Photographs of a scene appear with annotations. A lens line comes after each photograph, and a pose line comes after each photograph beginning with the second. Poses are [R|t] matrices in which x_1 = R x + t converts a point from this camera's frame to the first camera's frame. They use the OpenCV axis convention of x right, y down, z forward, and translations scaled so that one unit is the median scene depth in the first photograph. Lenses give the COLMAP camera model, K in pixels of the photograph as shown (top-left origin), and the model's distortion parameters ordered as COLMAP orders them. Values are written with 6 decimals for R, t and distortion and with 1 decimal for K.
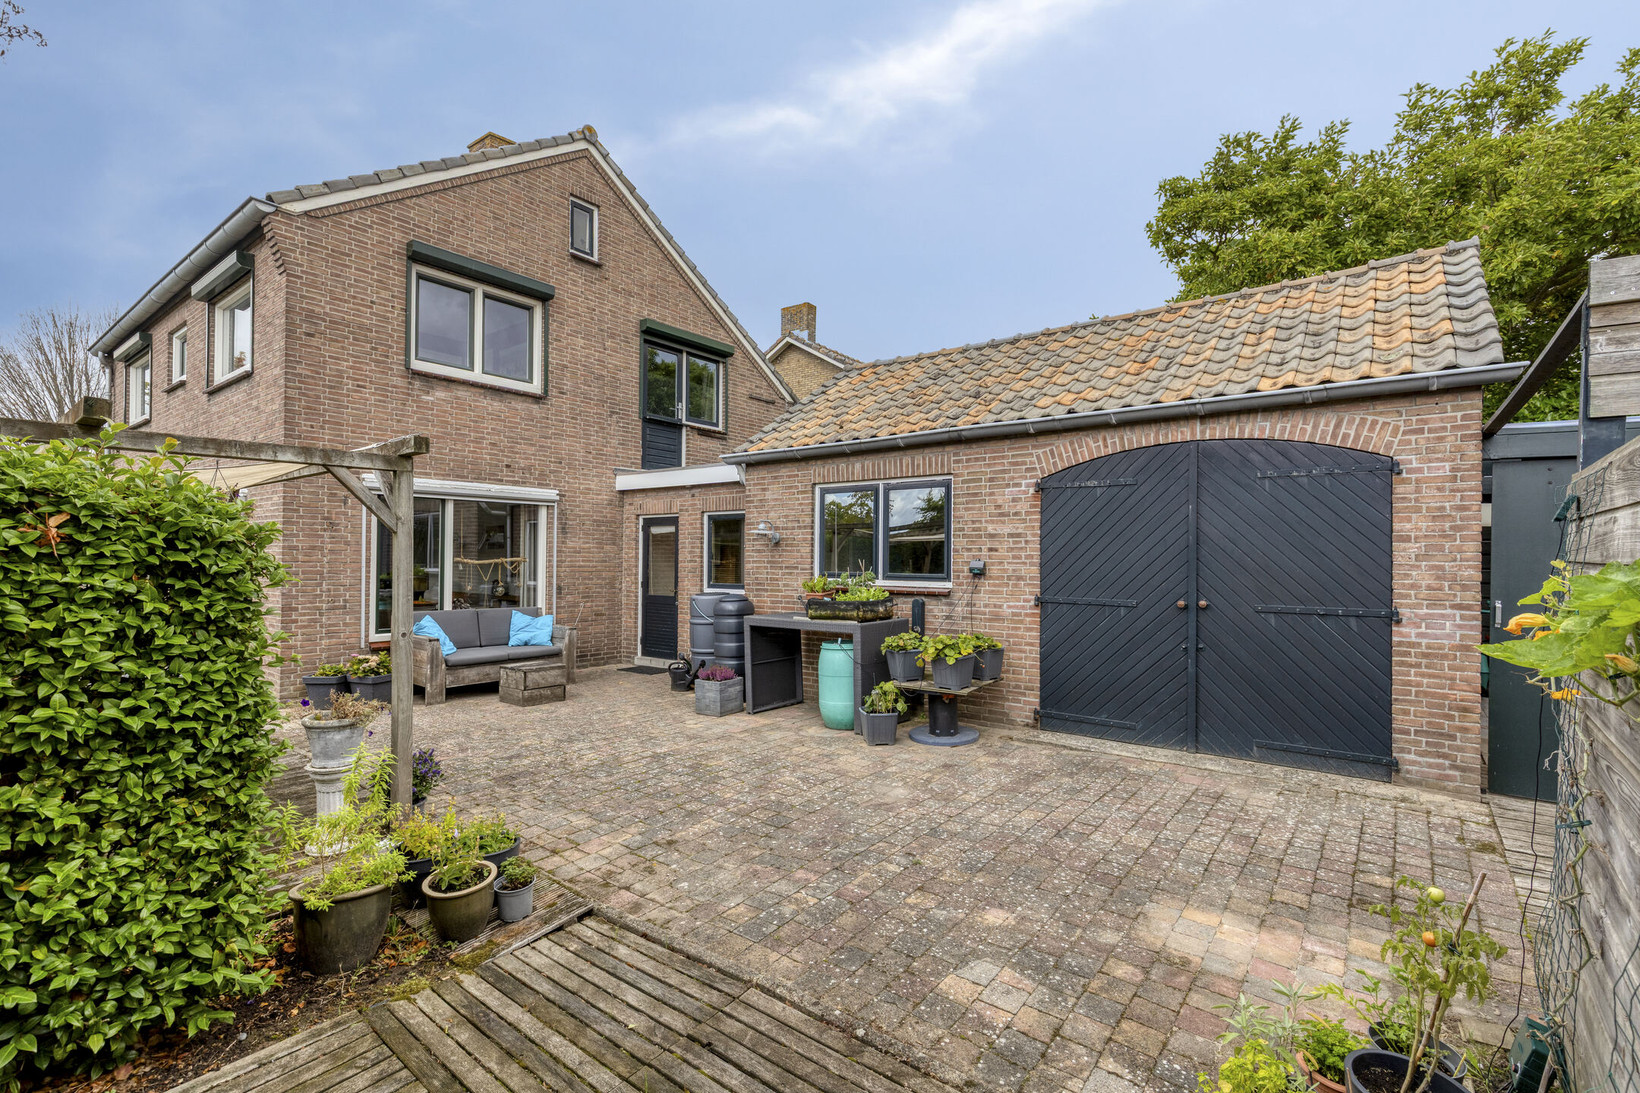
lens RADIAL K [[722.9, 0, 794.4], [0, 722.9, 551.9], [0, 0, 1]] dist [0.019716, -0.001452]
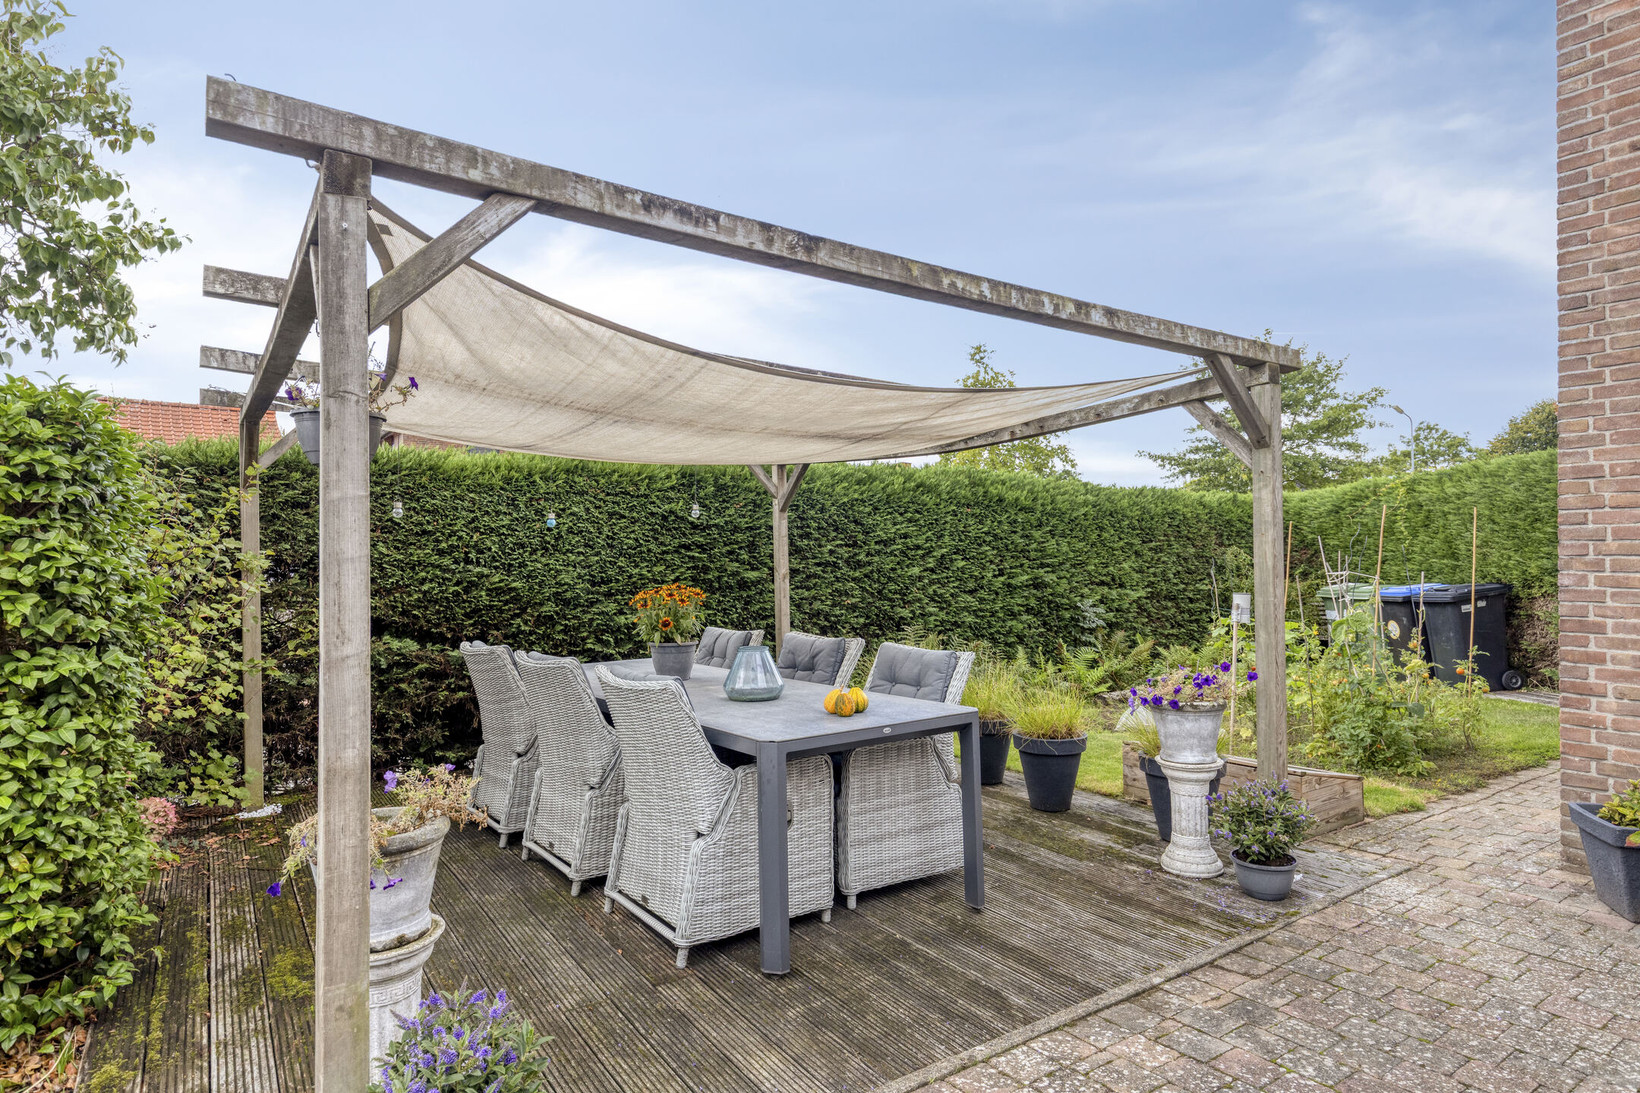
lens RADIAL K [[912.5, 0, 814.9], [0, 912.5, 546.4], [0, 0, 1]] dist [0.007185, 0.001255]
pose [[-0.273691, -0.014155, -0.961713, -0.087476], [0.012380, 0.999757, -0.018238, 0.036481], [0.961738, -0.016898, -0.273449, 0.693129]]
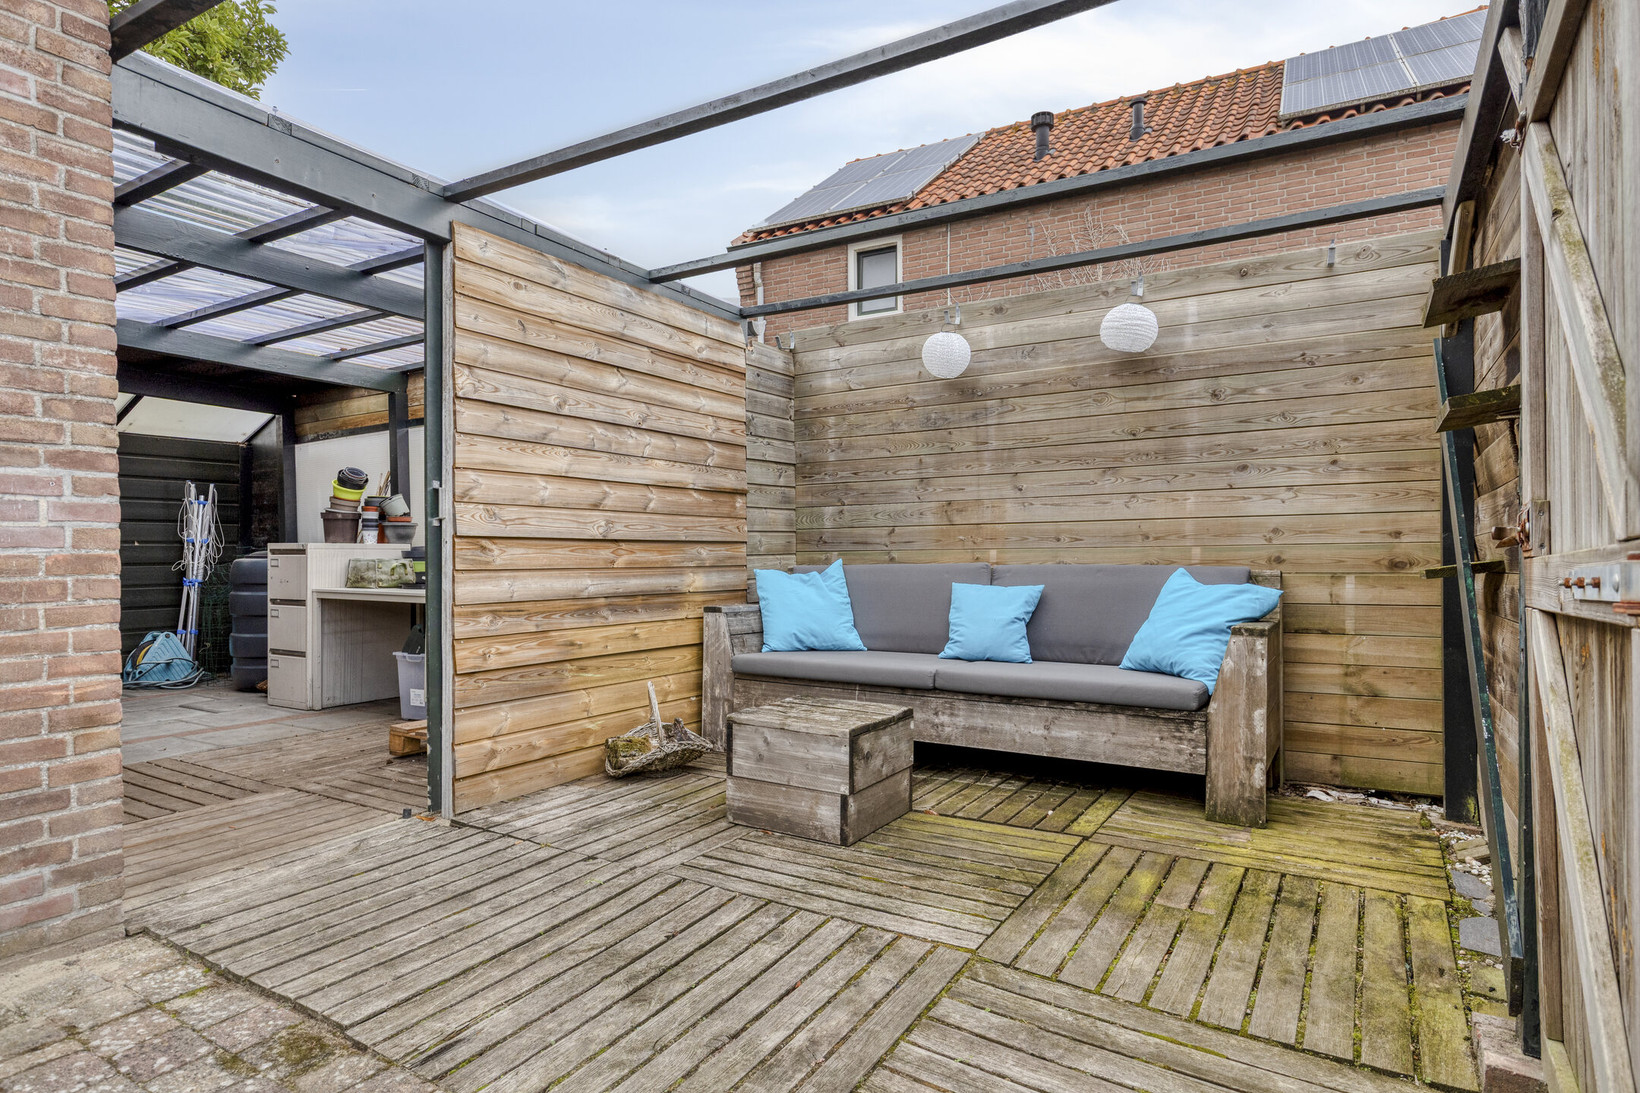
lens RADIAL K [[912.5, 0, 807.3], [0, 912.5, 562.9], [0, 0, 1]] dist [0.007185, 0.001255]
pose [[-0.129675, -0.018357, 0.991387, 0.215151], [-0.002394, 0.999832, 0.018200, 0.068957], [-0.991554, -0.000013, -0.129697, 0.389699]]
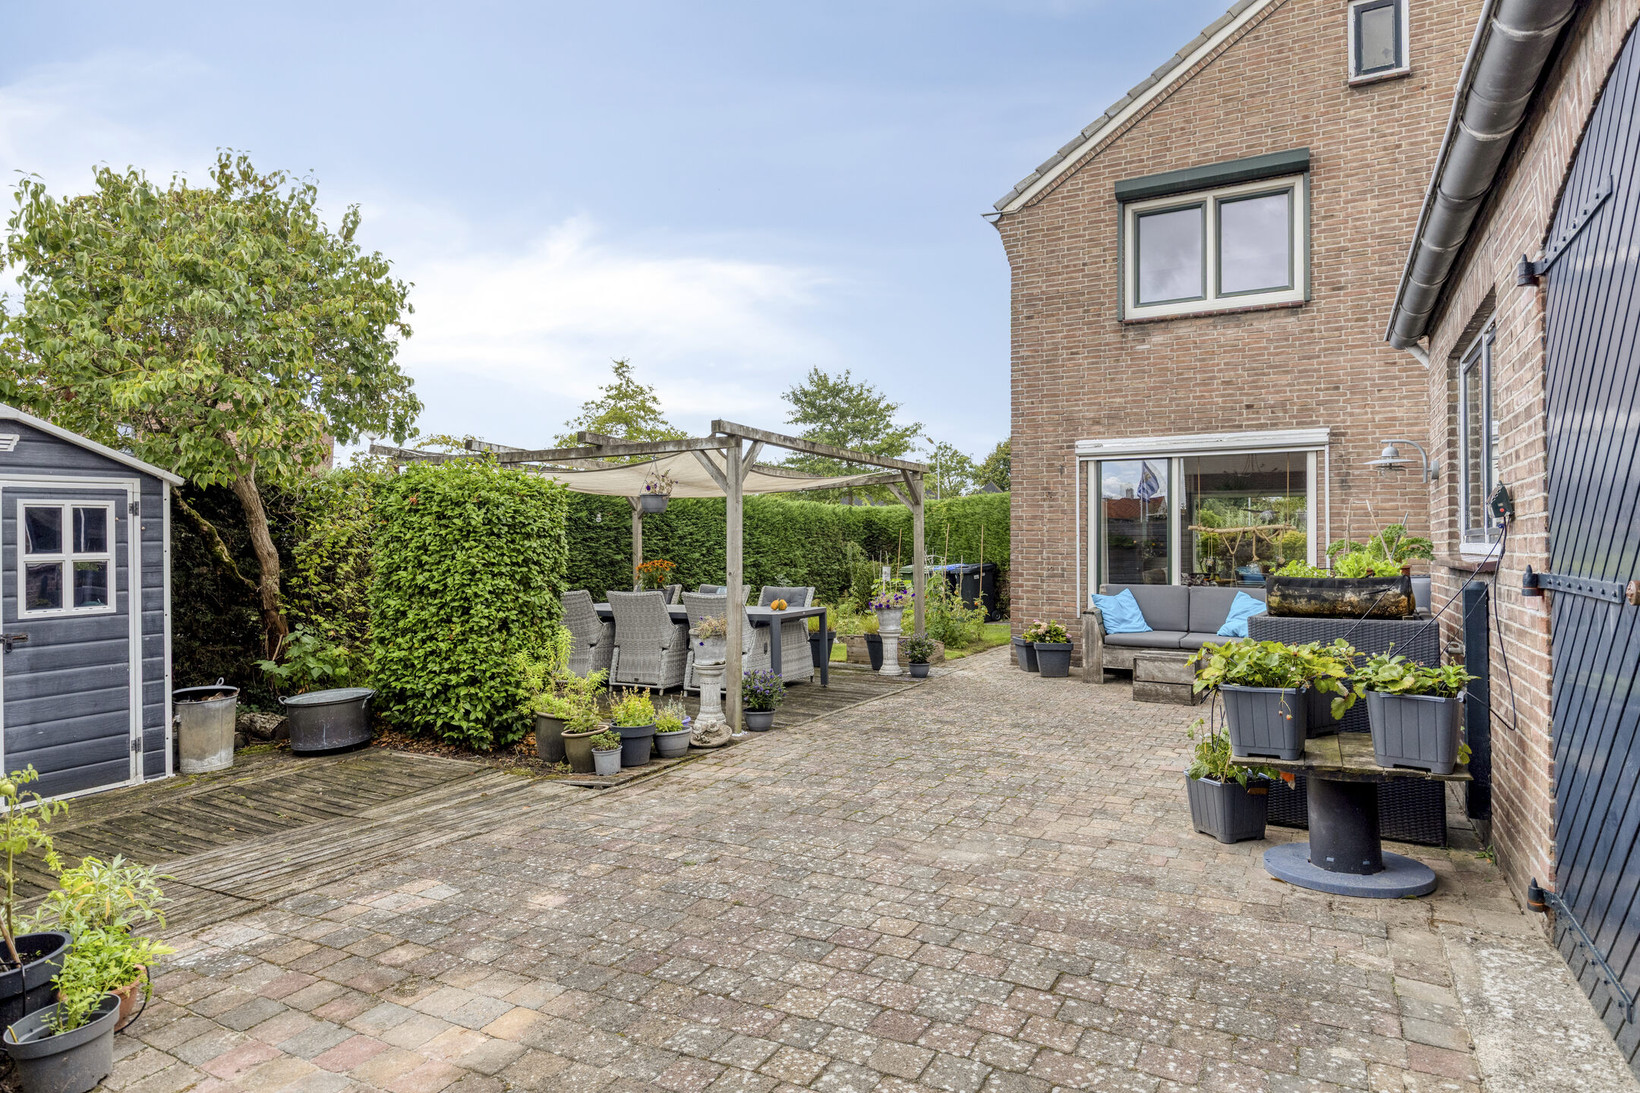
lens RADIAL K [[912.5, 0, 843.6], [0, 912.5, 520.3], [0, 0, 1]] dist [0.007185, 0.001255]
pose [[0.203738, -0.033022, -0.978468, 0.555857], [0.006661, 0.999455, -0.032343, 0.038325], [0.979003, 0.000072, 0.203847, 0.444177]]
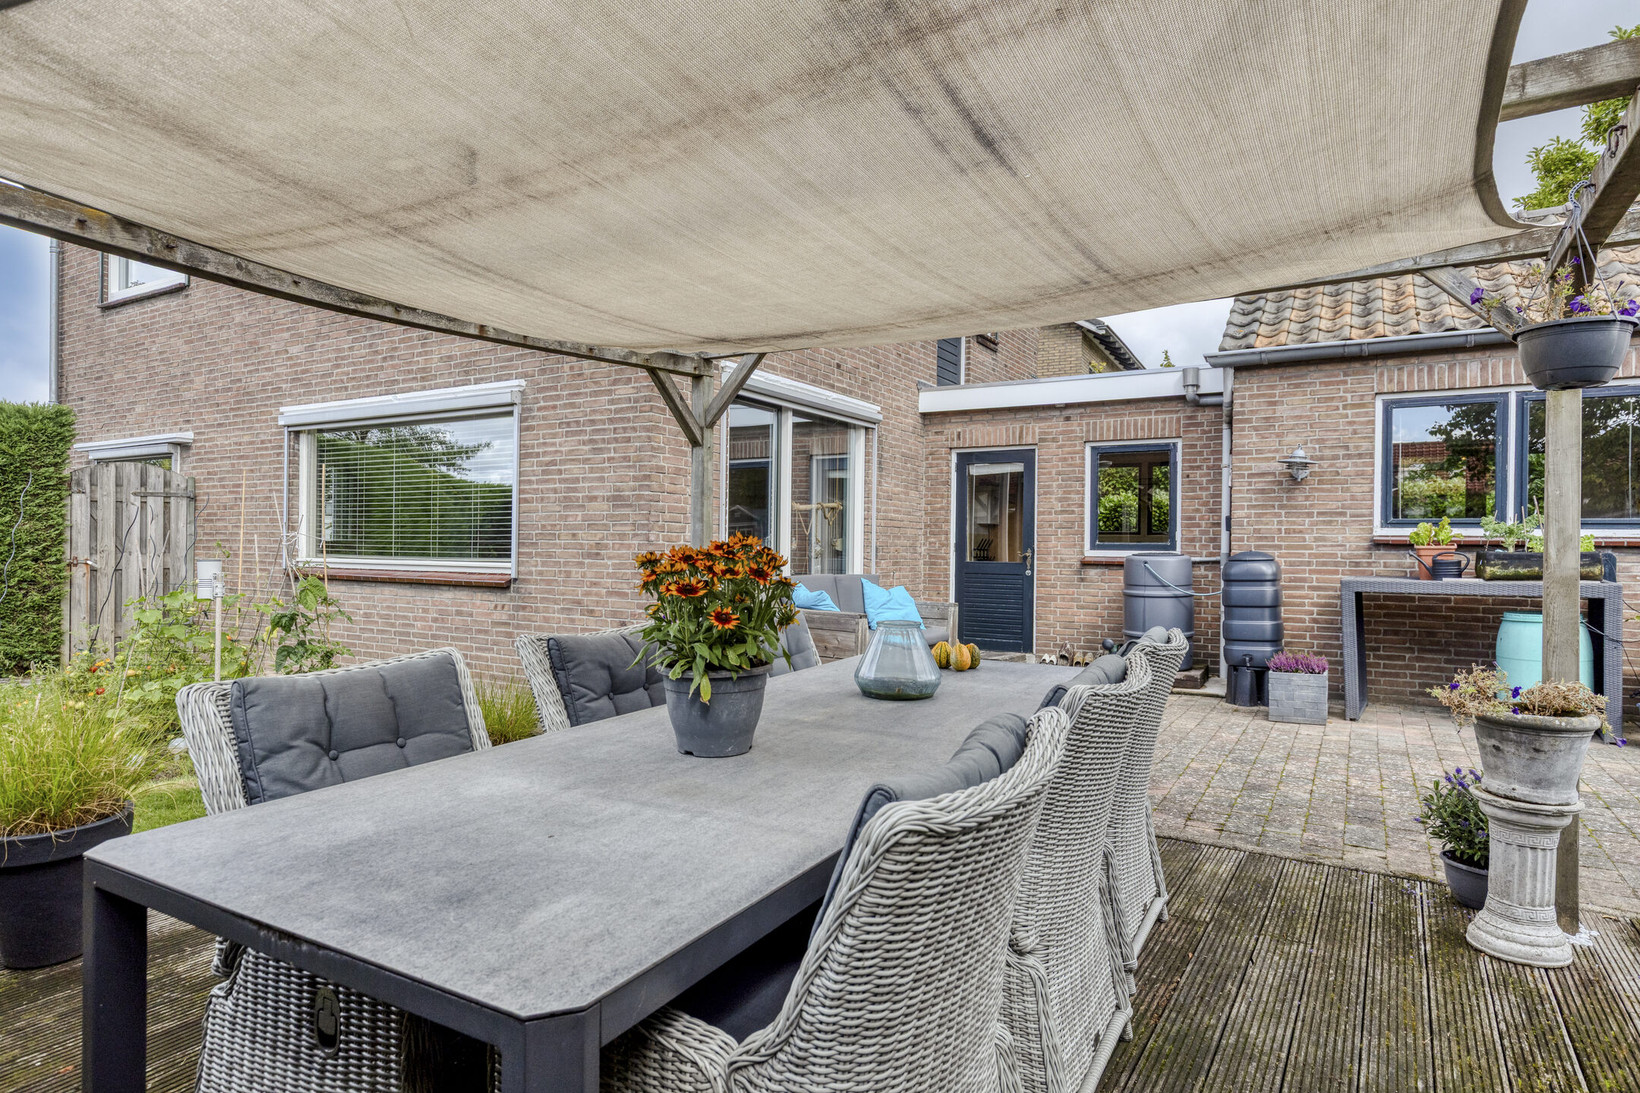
lens RADIAL K [[912.5, 0, 817.9], [0, 912.5, 545.8], [0, 0, 1]] dist [0.007185, 0.001255]
pose [[0.990355, 0.005889, 0.138428, -0.626691], [-0.007516, 0.999909, 0.011232, 0.046906], [-0.138350, -0.012164, 0.990309, 0.189104]]
